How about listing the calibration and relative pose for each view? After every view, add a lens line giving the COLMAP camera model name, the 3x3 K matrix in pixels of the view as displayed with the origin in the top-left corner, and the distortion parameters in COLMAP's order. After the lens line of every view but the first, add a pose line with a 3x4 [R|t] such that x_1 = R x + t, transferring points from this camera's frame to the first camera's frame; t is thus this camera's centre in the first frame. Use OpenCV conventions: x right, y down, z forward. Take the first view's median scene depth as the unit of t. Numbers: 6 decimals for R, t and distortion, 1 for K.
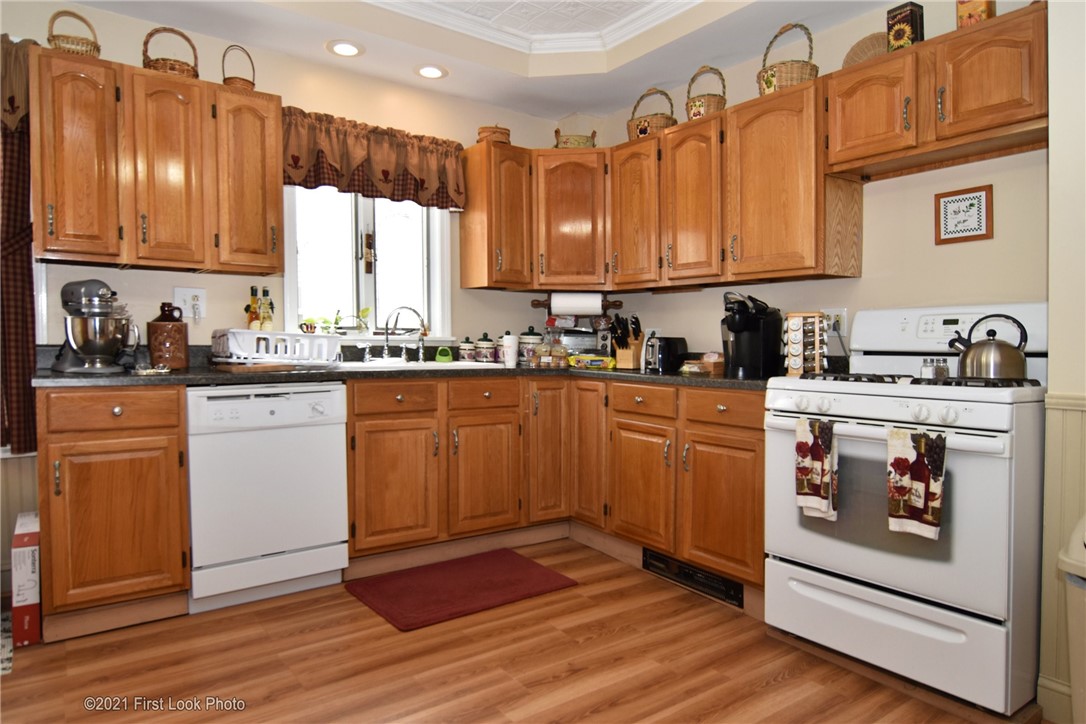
lens RADIAL K [[636.4, 0, 543.1], [0, 636.4, 345.9], [0, 0, 1]] dist [0.002235, 0.000465]
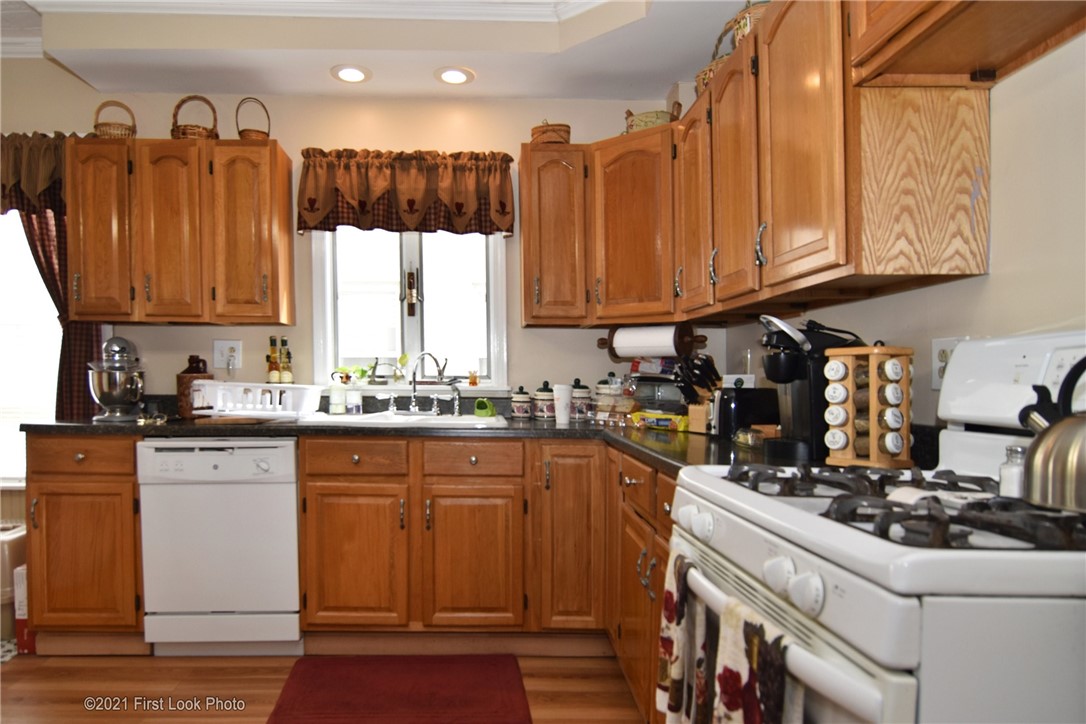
lens RADIAL K [[676.4, 0, 541.3], [0, 676.4, 386.1], [0, 0, 1]] dist [-0.002439, -0.001359]
pose [[0.837871, 0.003103, -0.545859, 0.449432], [-0.003871, 0.999992, -0.000257, -0.016477], [0.545854, 0.002329, 0.837877, 0.328980]]
